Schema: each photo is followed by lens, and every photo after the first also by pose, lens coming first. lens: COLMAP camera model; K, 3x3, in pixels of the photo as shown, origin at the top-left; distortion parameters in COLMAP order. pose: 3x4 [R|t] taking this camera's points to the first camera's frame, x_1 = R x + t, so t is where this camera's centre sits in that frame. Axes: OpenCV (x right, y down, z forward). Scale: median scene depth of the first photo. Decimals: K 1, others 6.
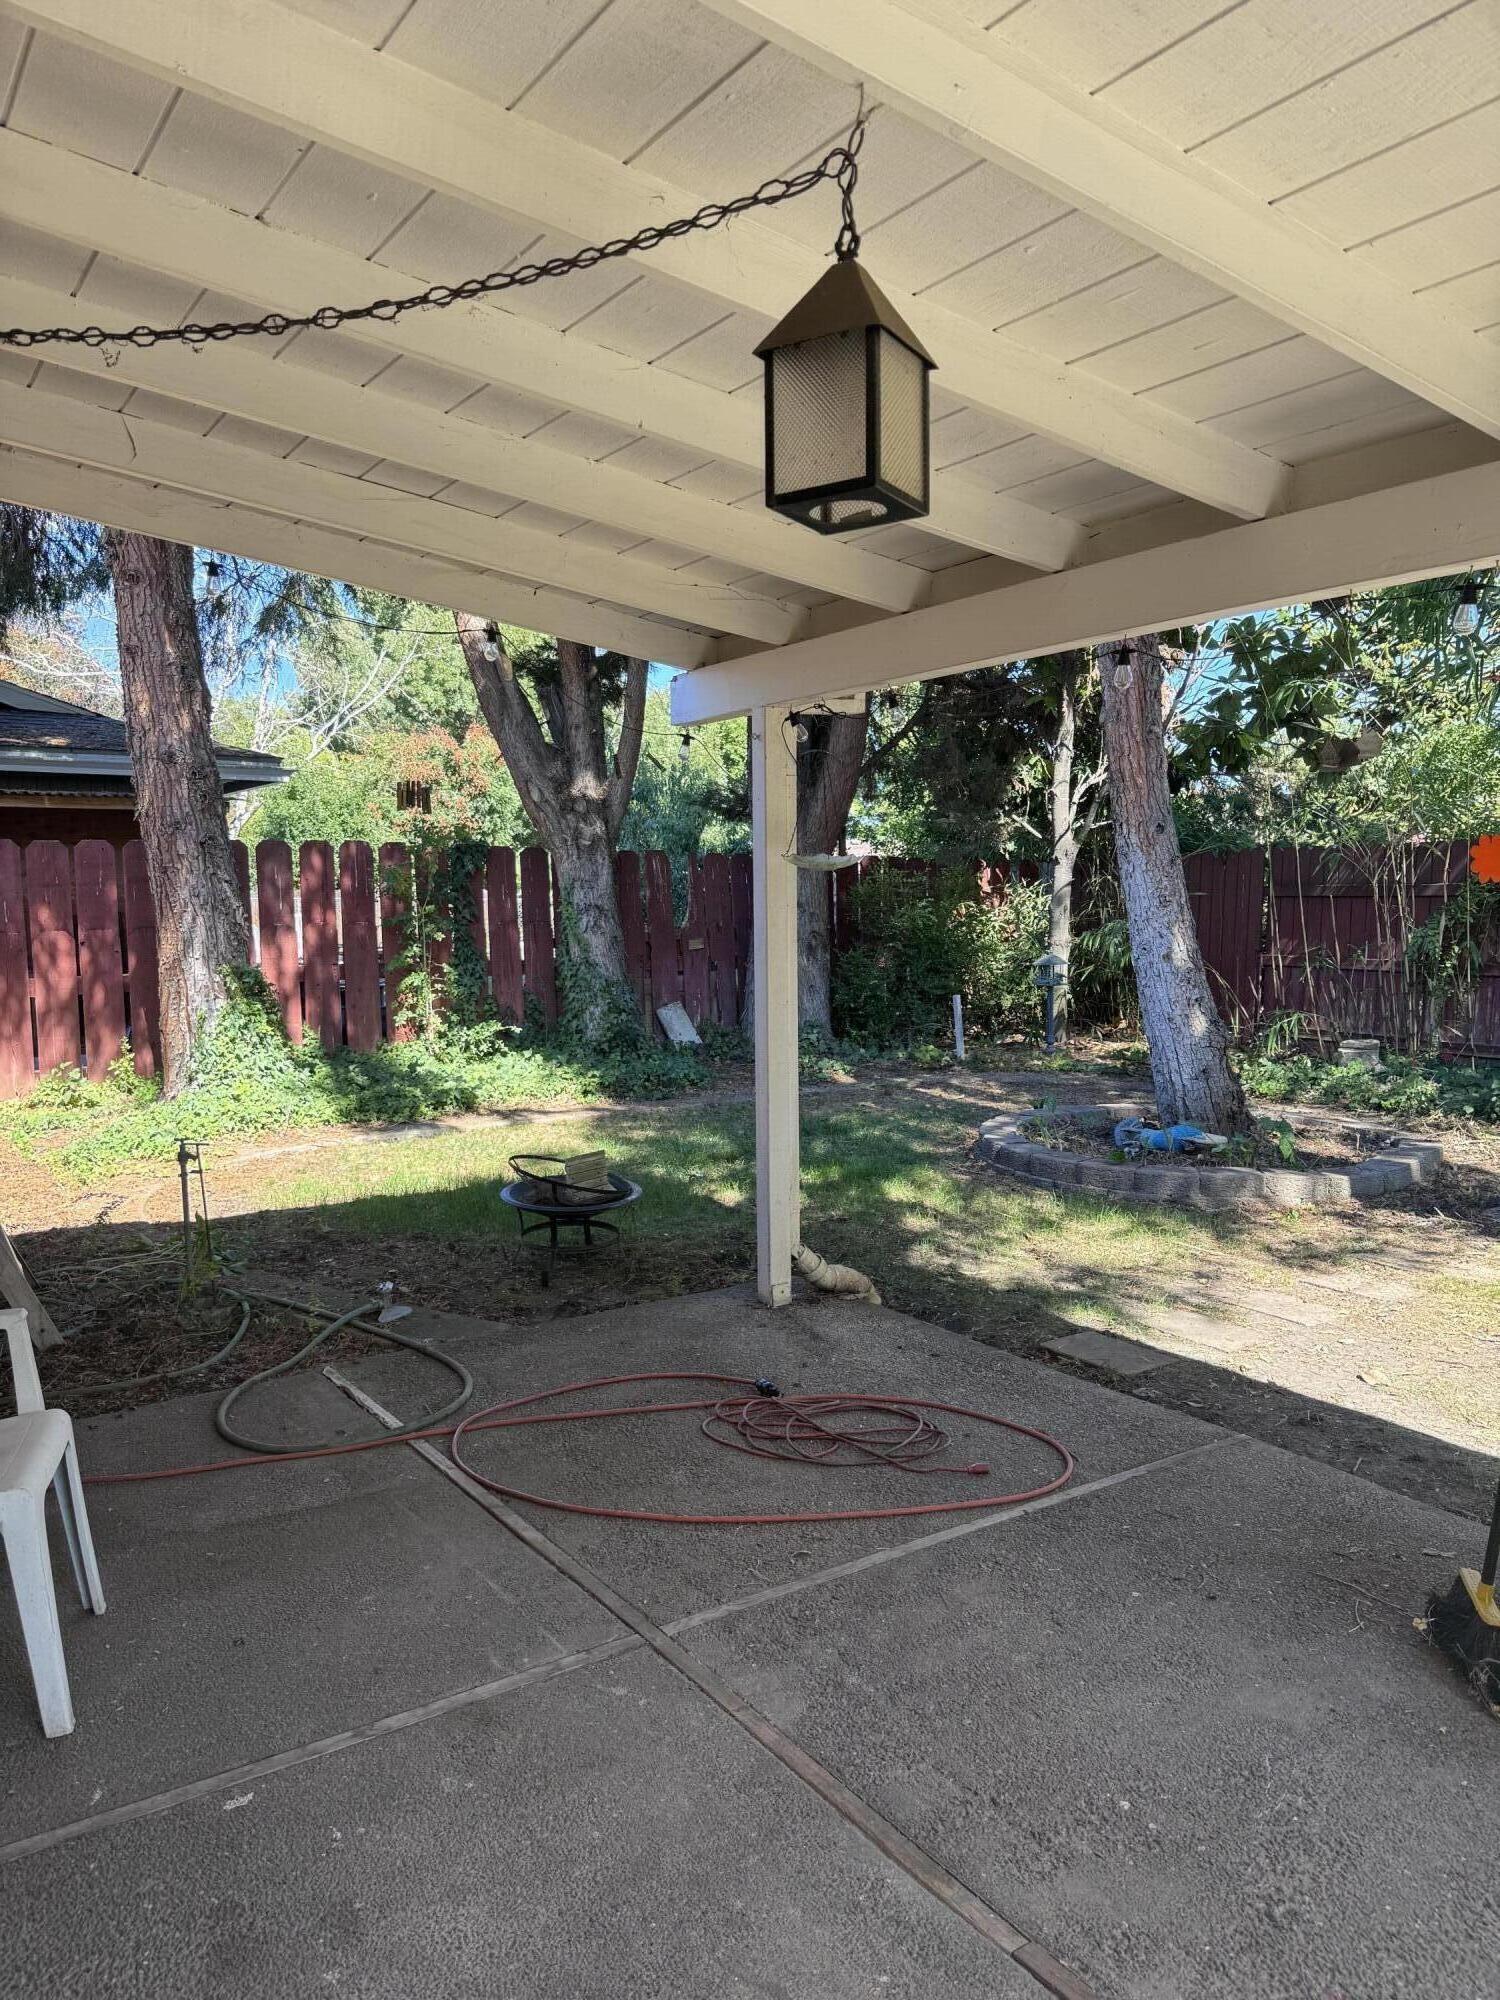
lens RADIAL K [[1409.3, 0, 750.0], [0, 1409.3, 1000.0], [0, 0, 1]] dist [0.096376, -0.000215]
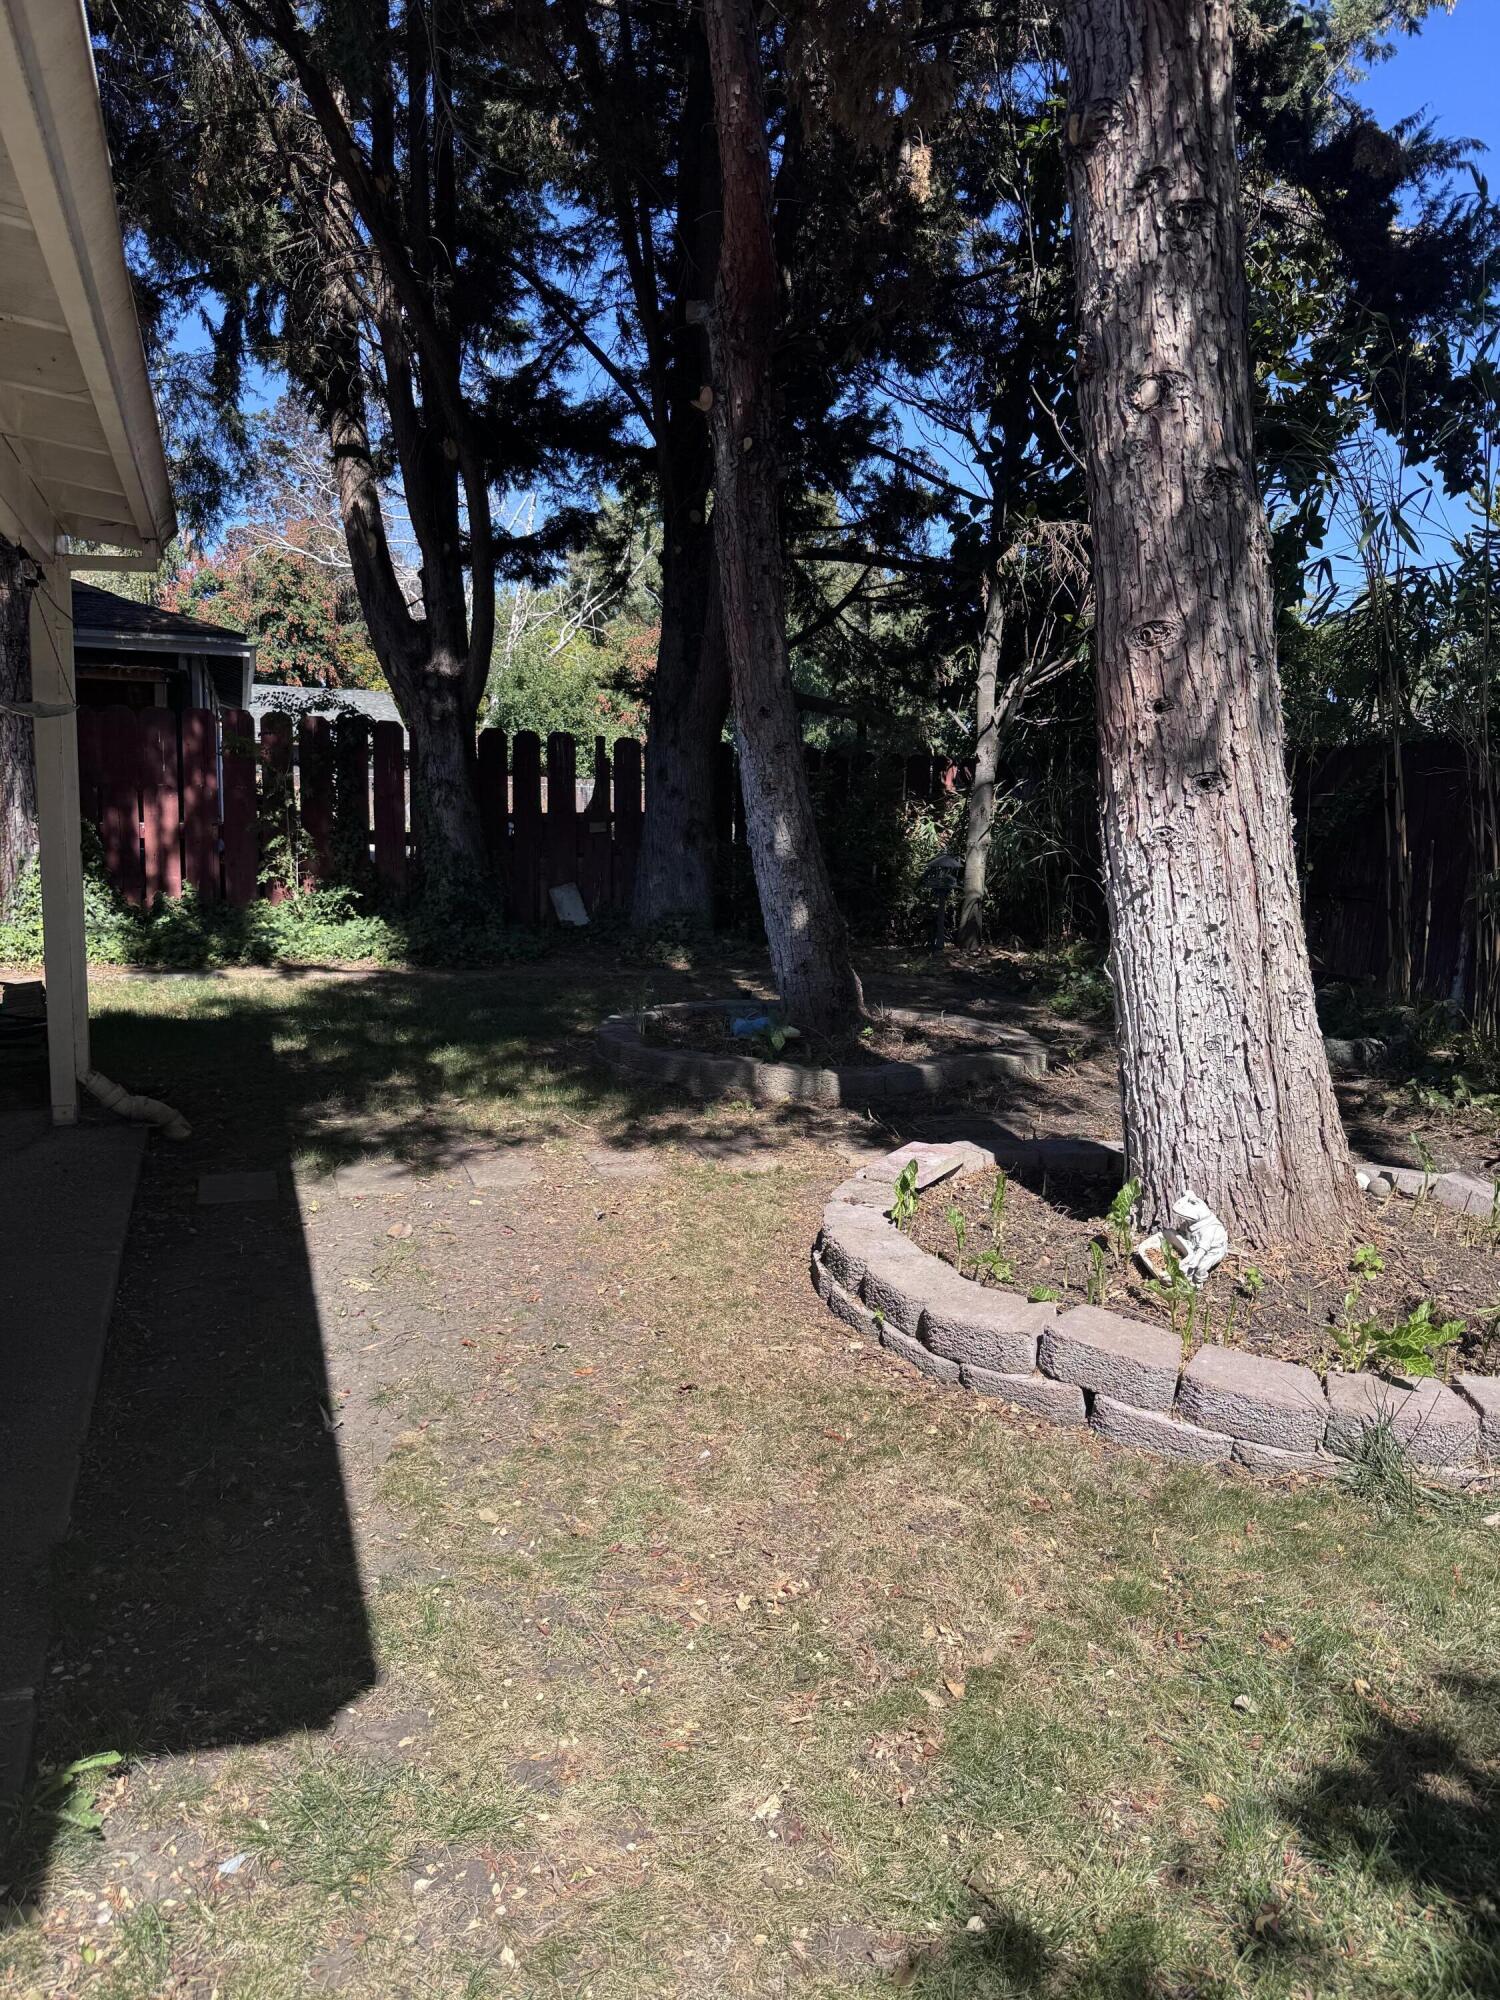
lens RADIAL K [[1439.9, 0, 750.0], [0, 1439.9, 1000.0], [0, 0, 1]] dist [0.001795, -0.001000]
pose [[0.962268, 0.081666, -0.259558, 0.393635], [-0.065402, 0.995351, 0.070707, 0.003758], [0.264125, -0.051064, 0.963136, 0.038122]]
